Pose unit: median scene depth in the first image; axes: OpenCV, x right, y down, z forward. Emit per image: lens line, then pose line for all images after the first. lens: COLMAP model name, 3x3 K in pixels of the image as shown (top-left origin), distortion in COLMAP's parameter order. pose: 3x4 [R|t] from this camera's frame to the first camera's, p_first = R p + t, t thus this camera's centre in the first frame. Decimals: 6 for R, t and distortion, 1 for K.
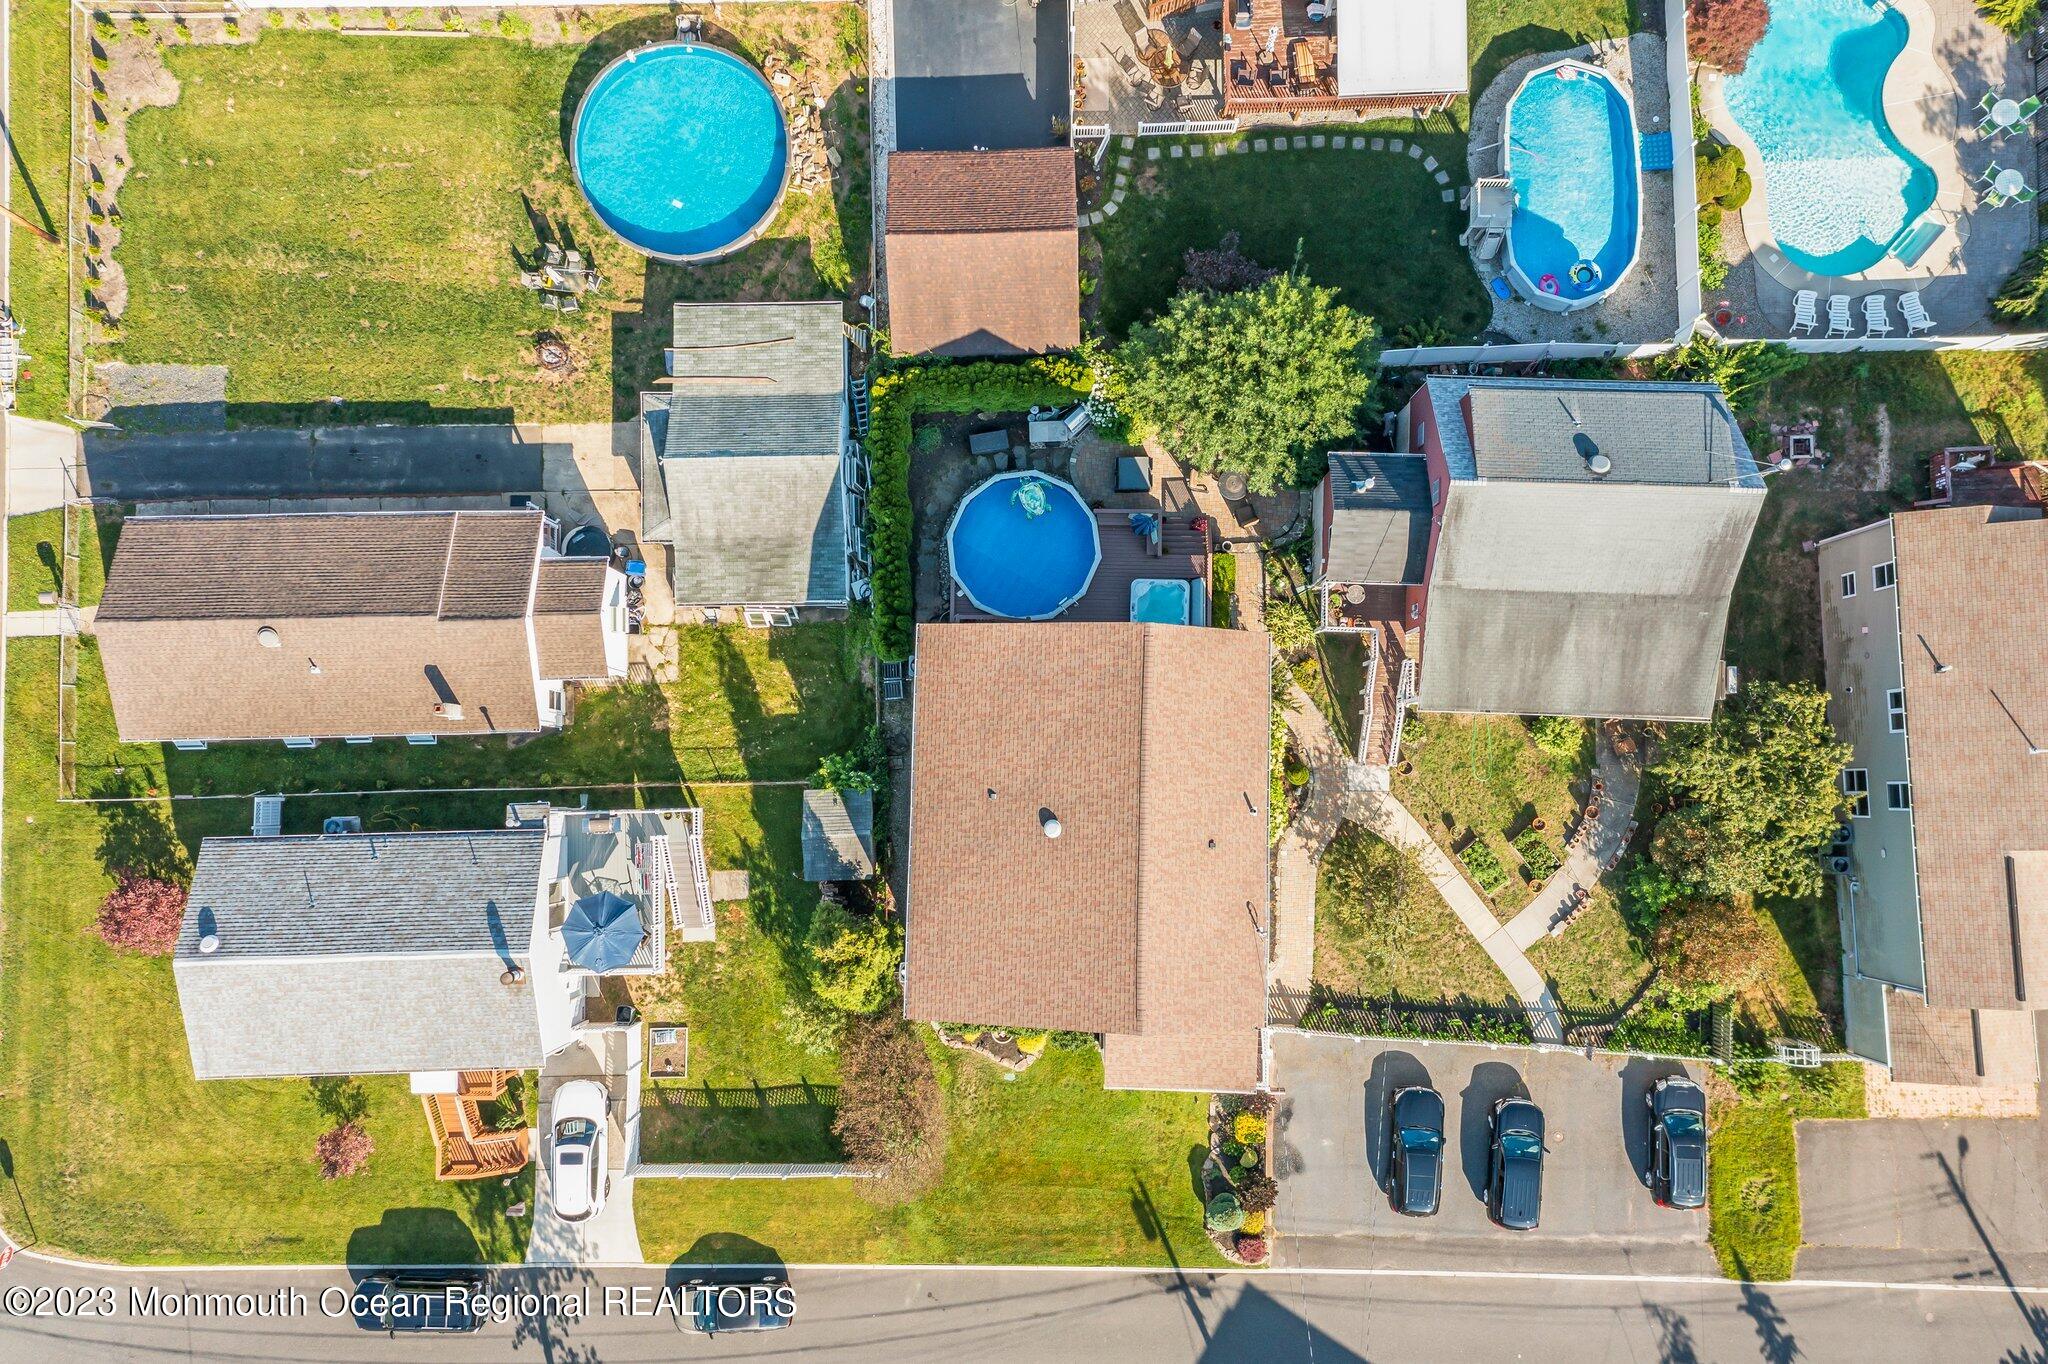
lens RADIAL K [[1649.5, 0, 1024.0], [0, 1649.5, 682.0], [0, 0, 1]] dist [0.063851, 0.009477]
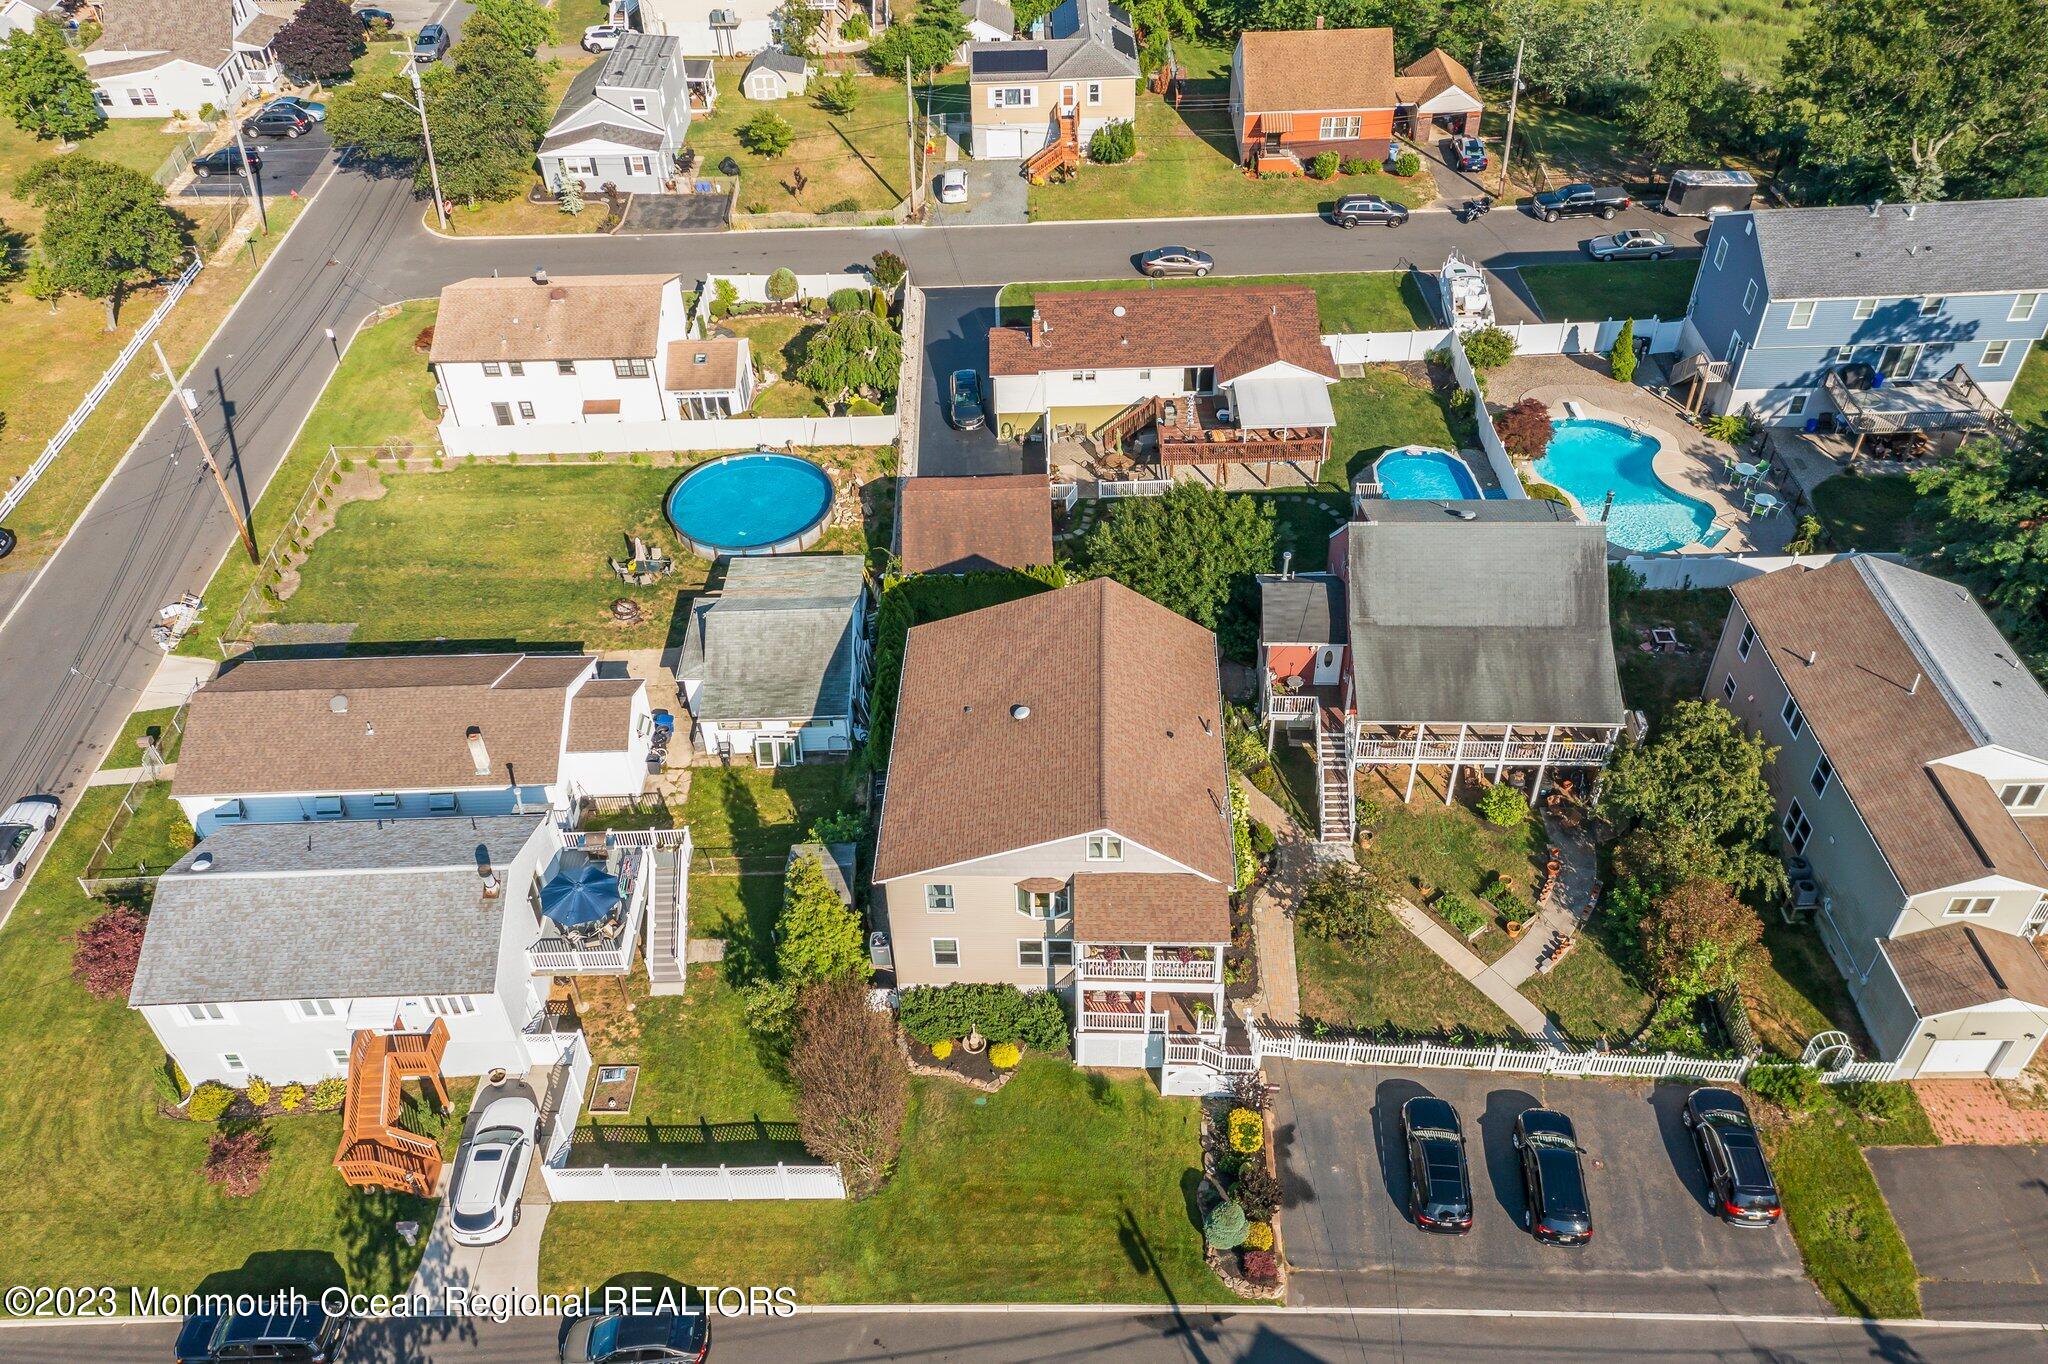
lens RADIAL K [[1670.2, 0, 1024.0], [0, 1670.2, 682.0], [0, 0, 1]] dist [0.065661, 0.014779]
pose [[0.999823, -0.005081, -0.018094, 0.033226], [-0.009426, 0.697331, -0.716687, 0.740952], [0.016260, 0.716731, 0.697160, 0.185180]]
